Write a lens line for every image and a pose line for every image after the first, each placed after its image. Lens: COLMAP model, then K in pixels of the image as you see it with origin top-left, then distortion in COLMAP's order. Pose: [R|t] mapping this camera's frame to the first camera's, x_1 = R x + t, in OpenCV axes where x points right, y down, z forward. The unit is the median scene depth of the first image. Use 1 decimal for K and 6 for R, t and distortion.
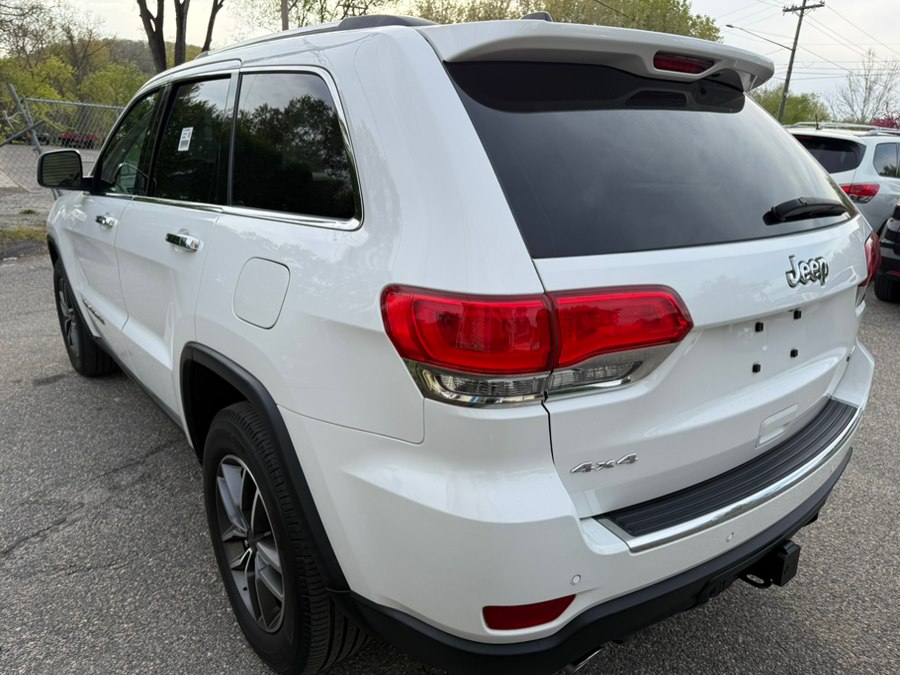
lens RADIAL K [[626.8, 0, 450.0], [0, 626.8, 337.5], [0, 0, 1]] dist [0.005585, -0.001350]
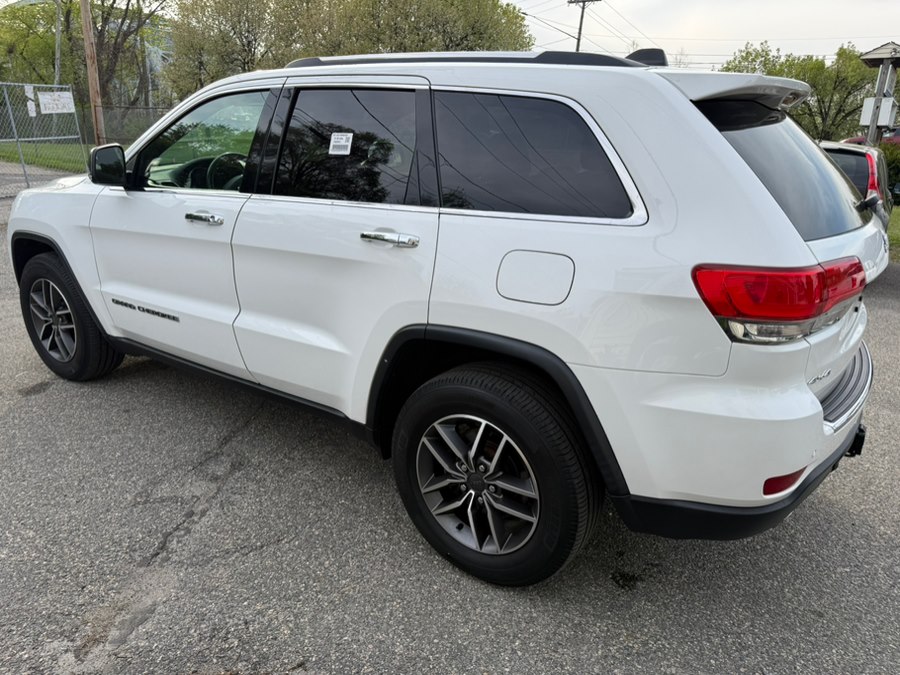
lens RADIAL K [[617.6, 0, 454.5], [0, 617.6, 329.8], [0, 0, 1]] dist [0.052050, -0.039437]
pose [[0.958433, -0.076940, 0.274747, -0.654610], [0.070554, 0.996960, 0.033069, -0.013969], [-0.276456, -0.012310, 0.960948, -0.130272]]
